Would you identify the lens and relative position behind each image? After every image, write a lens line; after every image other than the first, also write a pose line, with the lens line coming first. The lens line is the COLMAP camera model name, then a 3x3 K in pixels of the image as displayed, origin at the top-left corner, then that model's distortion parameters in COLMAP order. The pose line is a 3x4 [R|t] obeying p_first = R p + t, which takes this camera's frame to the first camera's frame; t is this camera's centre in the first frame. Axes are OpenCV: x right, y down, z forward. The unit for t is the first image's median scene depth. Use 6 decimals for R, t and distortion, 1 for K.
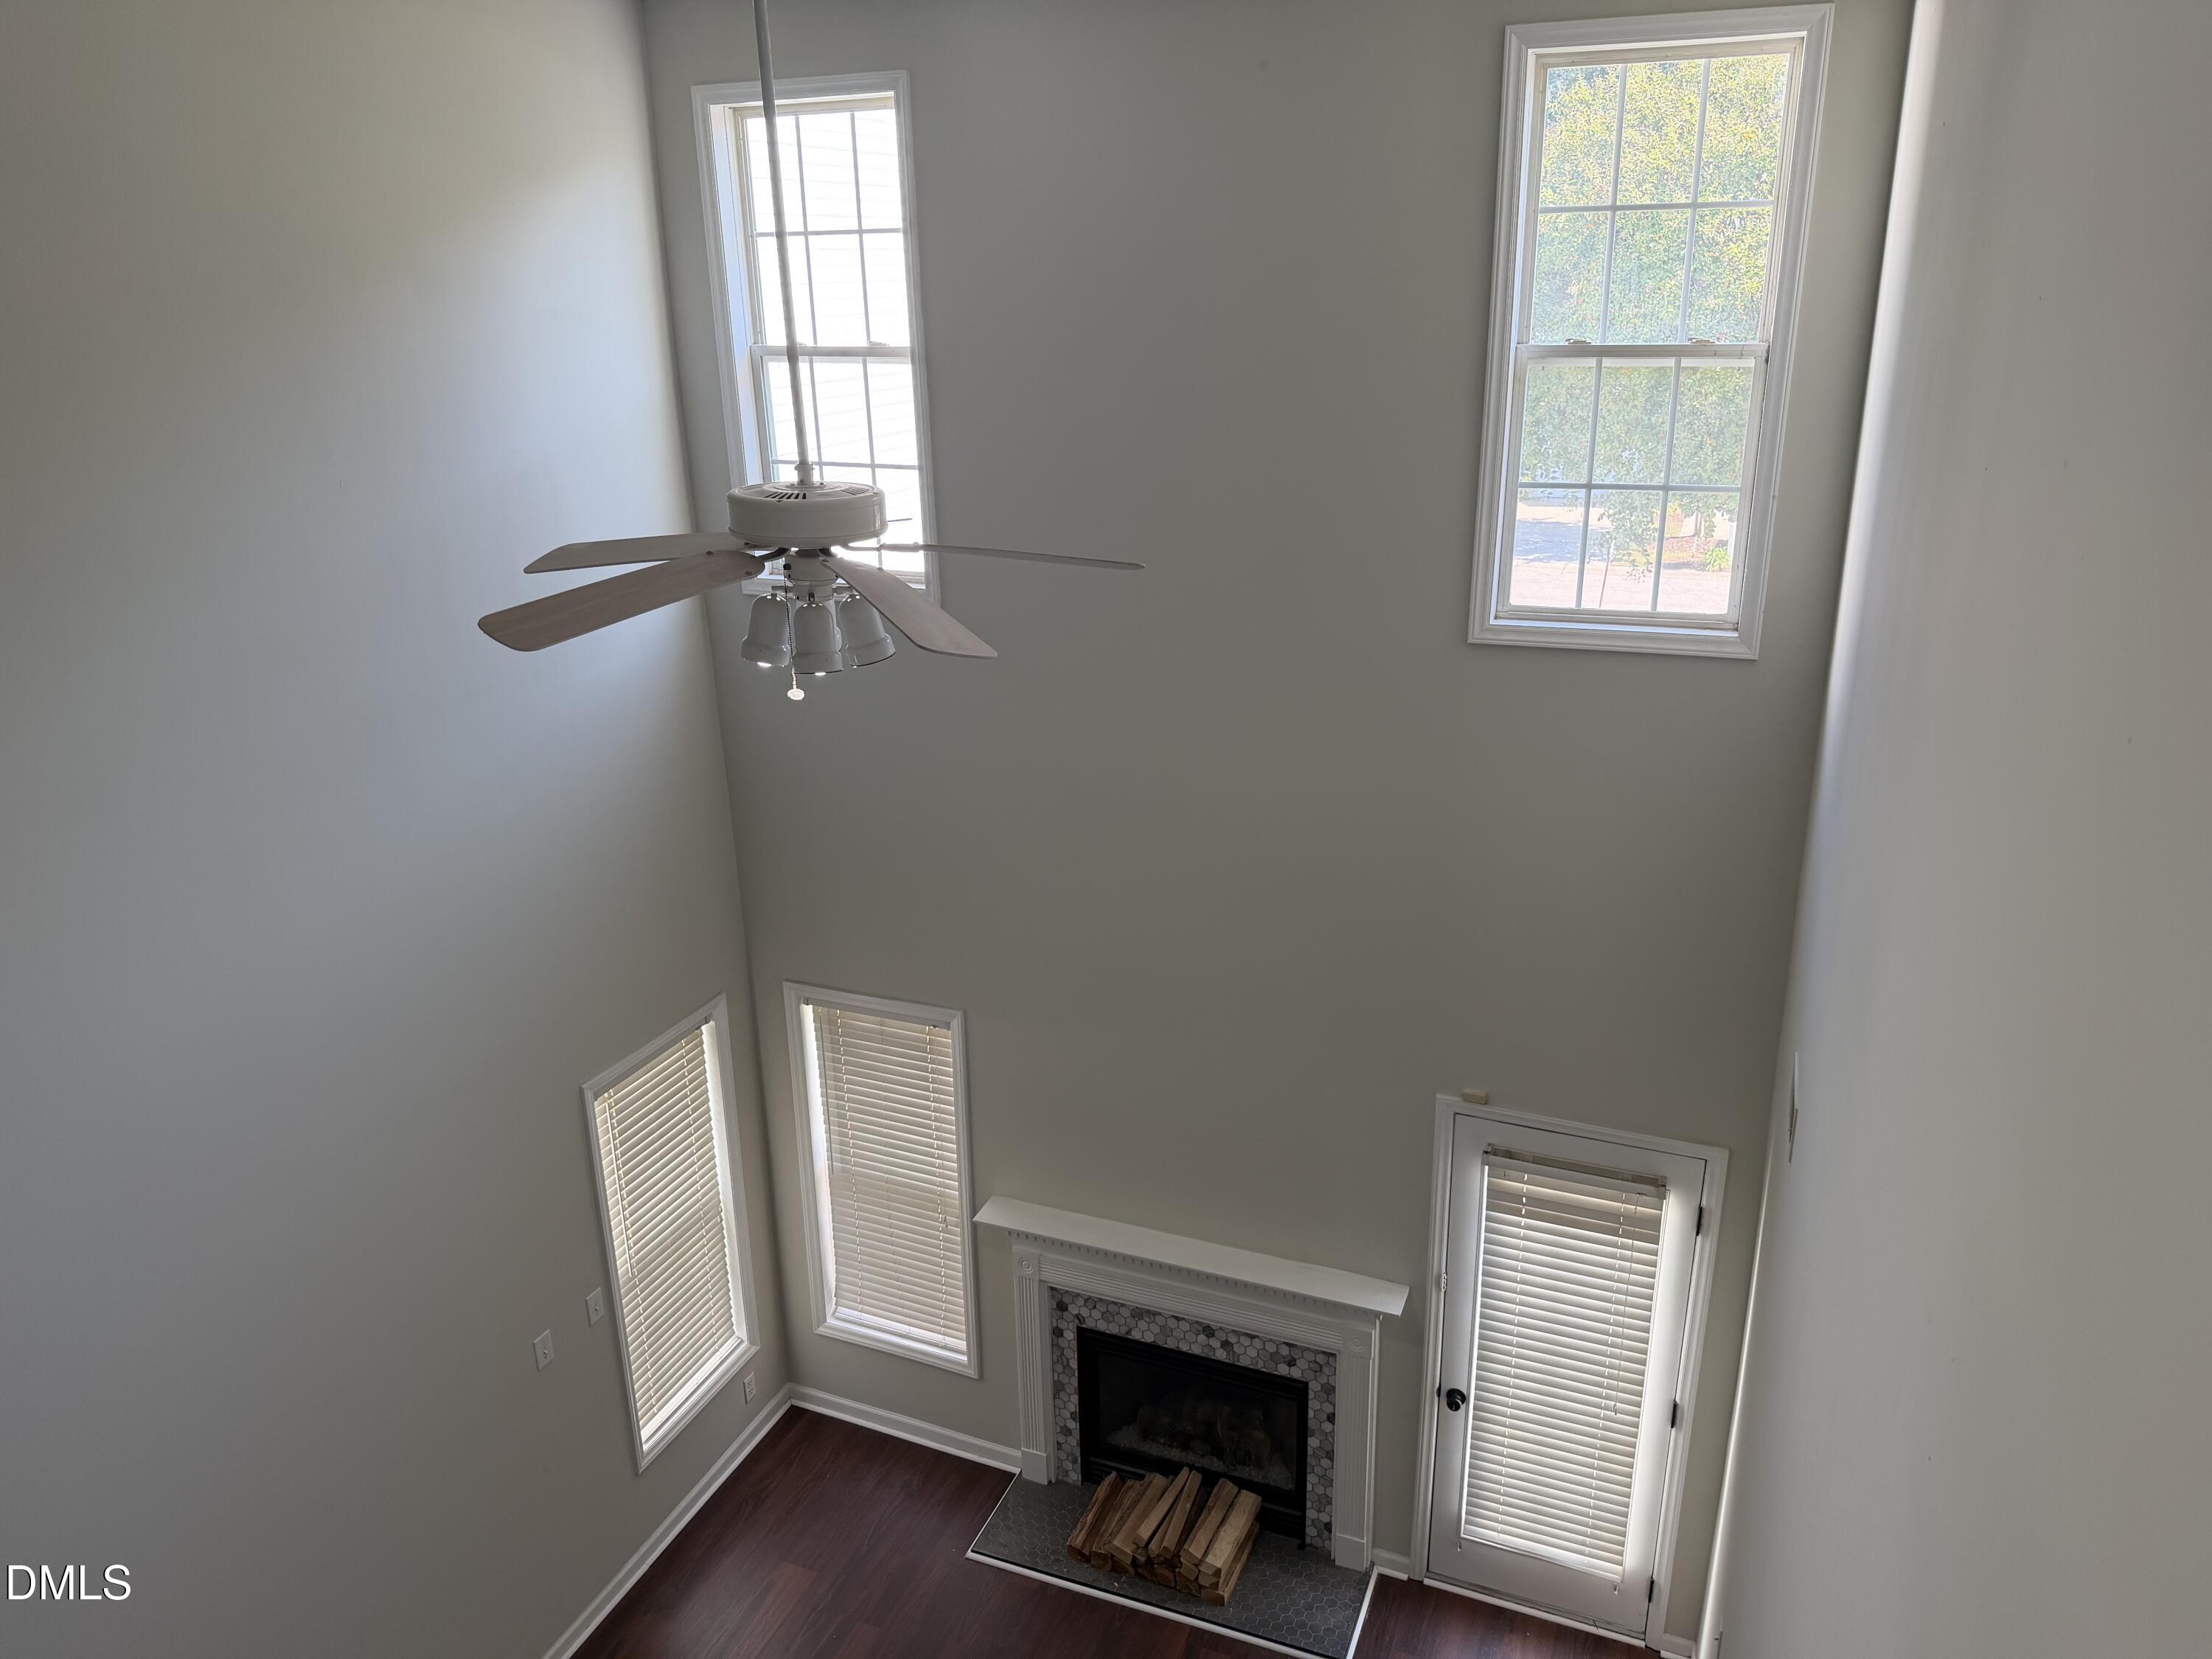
lens RADIAL K [[1556.6, 0, 1131.9], [0, 1556.6, 765.5], [0, 0, 1]] dist [-0.000752, -0.023954]
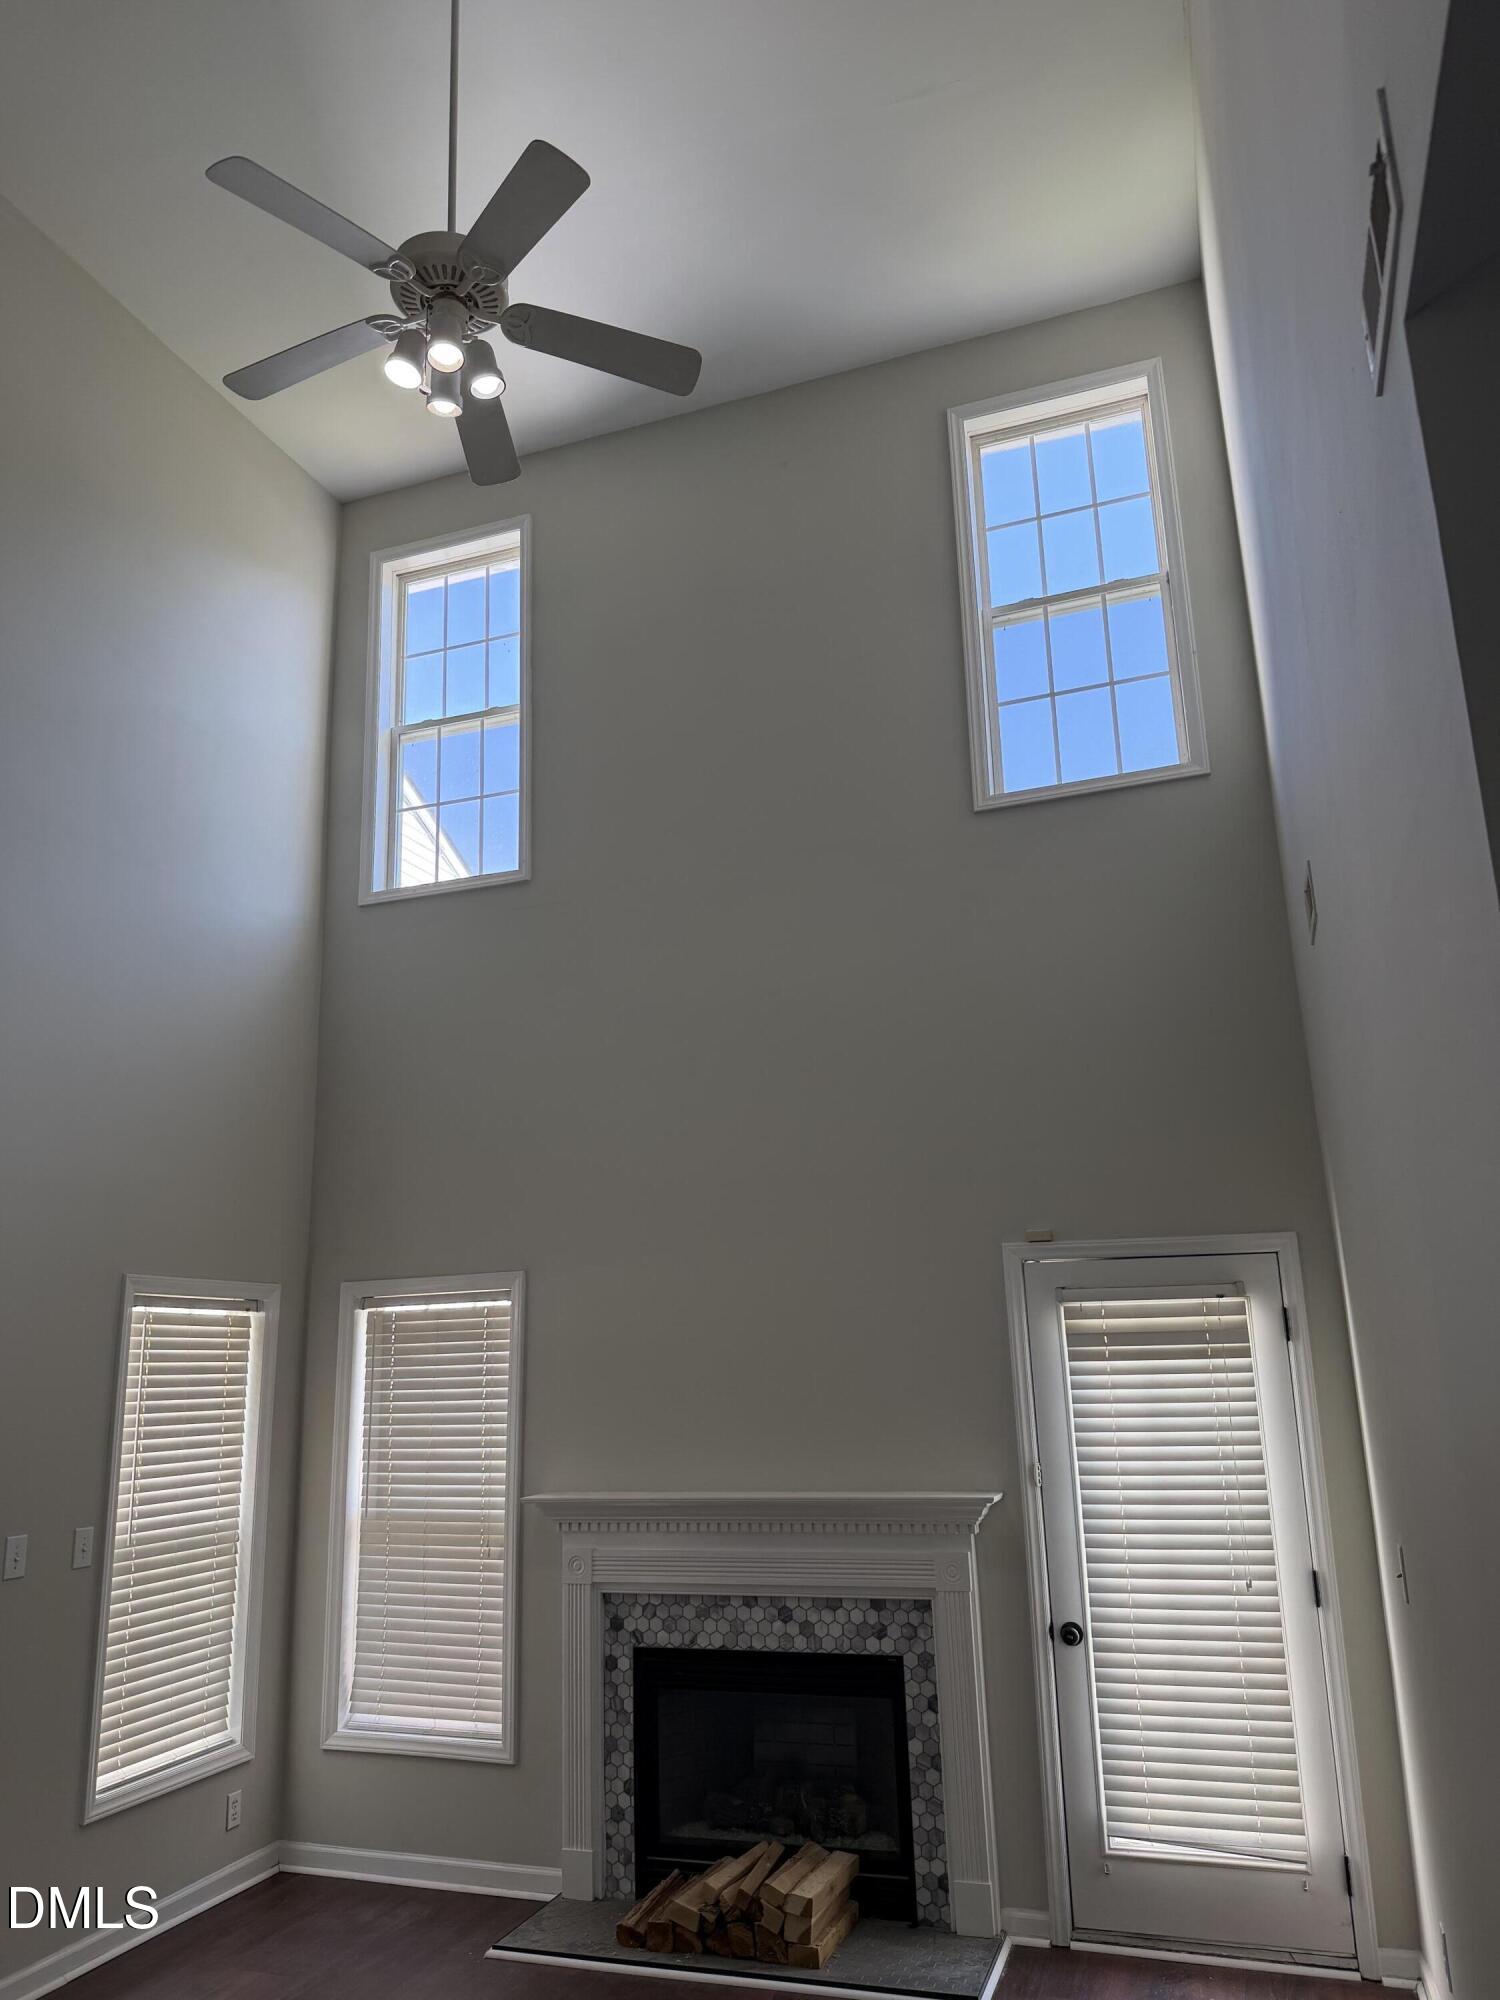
lens RADIAL K [[1407.4, 0, 752.9], [0, 1407.4, 1001.1], [0, 0, 1]] dist [-0.000752, -0.023954]
pose [[0.998879, -0.004489, 0.047128, -0.004253], [0.029699, 0.834656, -0.549970, 0.510942], [-0.036867, 0.550753, 0.833854, 0.151313]]
